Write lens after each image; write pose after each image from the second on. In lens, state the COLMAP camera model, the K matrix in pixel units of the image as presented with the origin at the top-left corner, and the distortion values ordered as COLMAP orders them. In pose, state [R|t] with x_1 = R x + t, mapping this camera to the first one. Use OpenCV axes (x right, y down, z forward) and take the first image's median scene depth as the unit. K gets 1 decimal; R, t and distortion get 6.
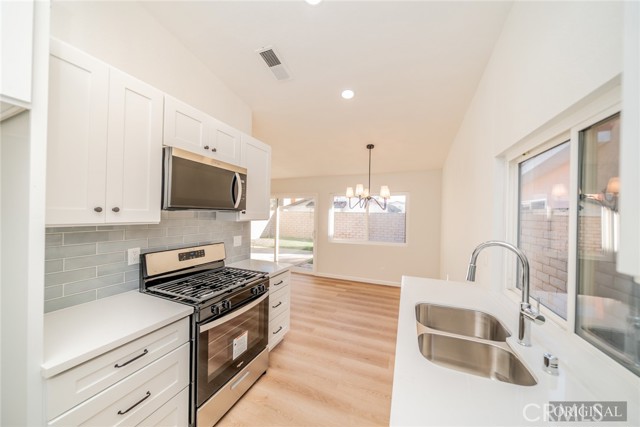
lens RADIAL K [[217.9, 0, 320.0], [0, 217.9, 213.5], [0, 0, 1]] dist [0.000091, 0.000066]
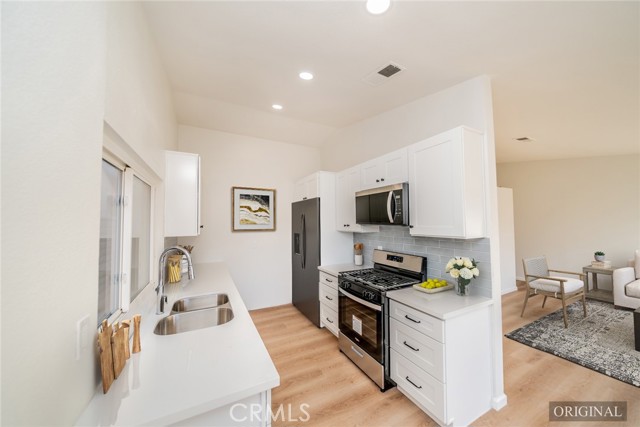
lens RADIAL K [[217.9, 0, 320.0], [0, 217.9, 213.5], [0, 0, 1]] dist [0.000091, 0.000066]
pose [[-0.648906, -0.042955, -0.759655, 0.752794], [-0.000529, 0.998430, -0.056005, -0.010331], [0.760869, -0.035940, -0.647910, 1.544787]]
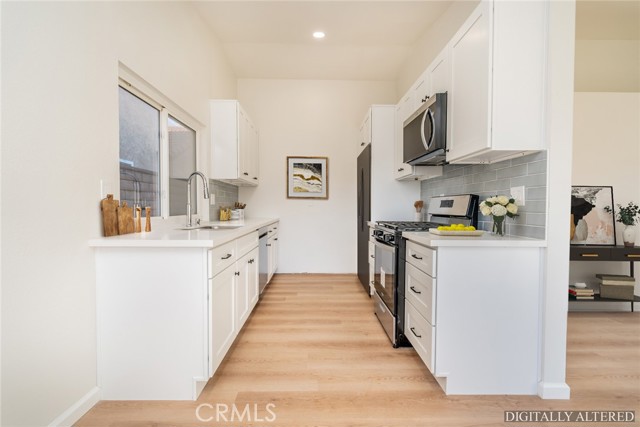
lens RADIAL K [[279.7, 0, 320.0], [0, 279.7, 213.5], [0, 0, 1]] dist [0.000105, 0.000060]
pose [[-0.916628, -0.011296, -0.399582, 0.464070], [-0.019210, 0.999691, 0.015807, 0.228831], [0.399280, 0.022165, -0.916561, 1.966523]]
